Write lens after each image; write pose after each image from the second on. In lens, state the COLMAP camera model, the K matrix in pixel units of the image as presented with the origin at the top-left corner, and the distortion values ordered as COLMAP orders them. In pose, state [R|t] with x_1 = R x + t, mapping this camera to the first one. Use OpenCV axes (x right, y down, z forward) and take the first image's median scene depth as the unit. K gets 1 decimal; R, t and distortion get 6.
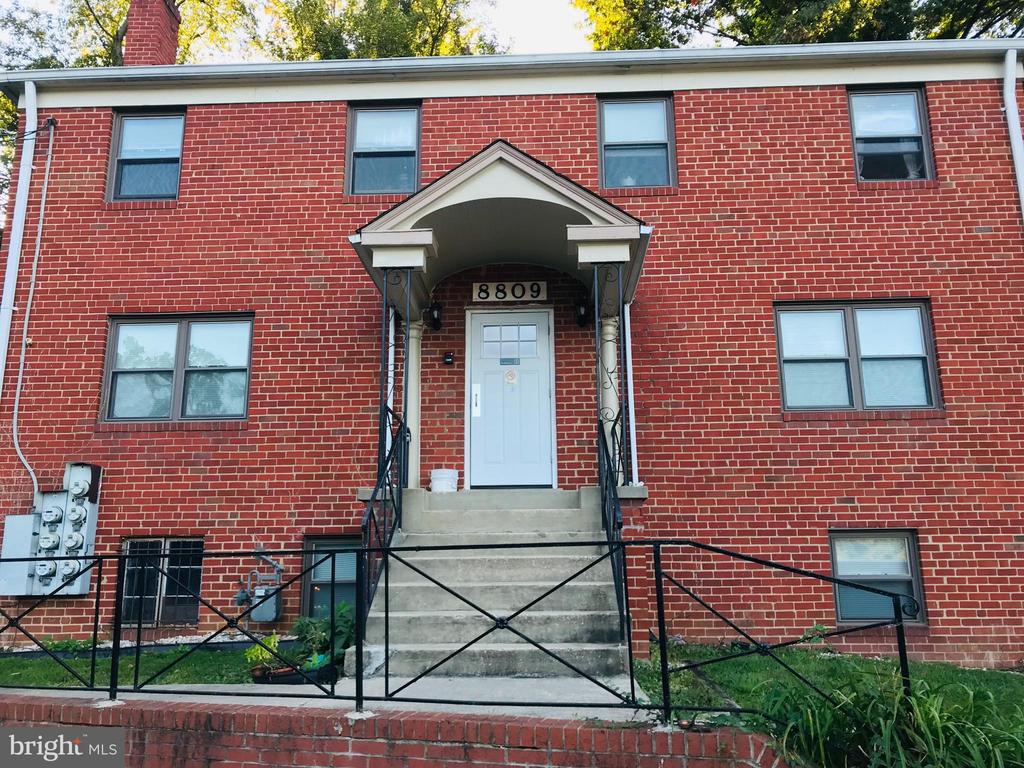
lens RADIAL K [[843.8, 0, 506.2], [0, 843.8, 382.5], [0, 0, 1]] dist [0.052746, -0.052683]
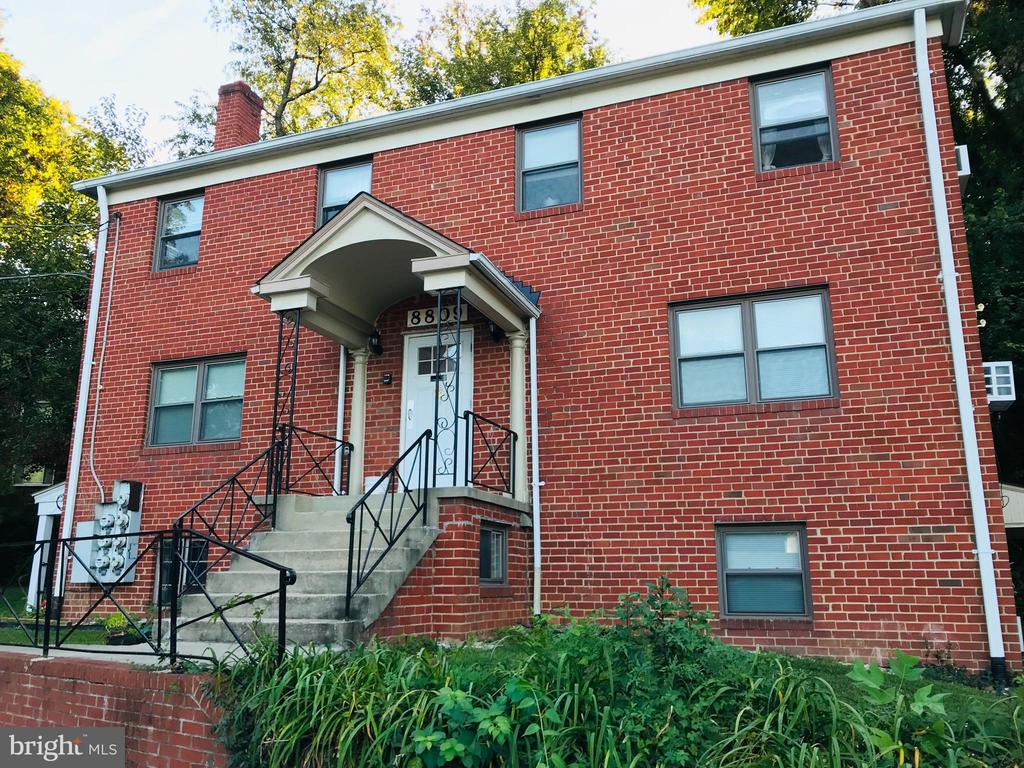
lens RADIAL K [[843.8, 0, 501.1], [0, 843.8, 384.3], [0, 0, 1]] dist [0.052746, -0.052683]
pose [[0.947060, -0.065885, -0.314223, 0.438046], [0.064772, 0.997802, -0.013993, 0.004361], [0.314454, -0.007100, 0.949246, -0.038692]]
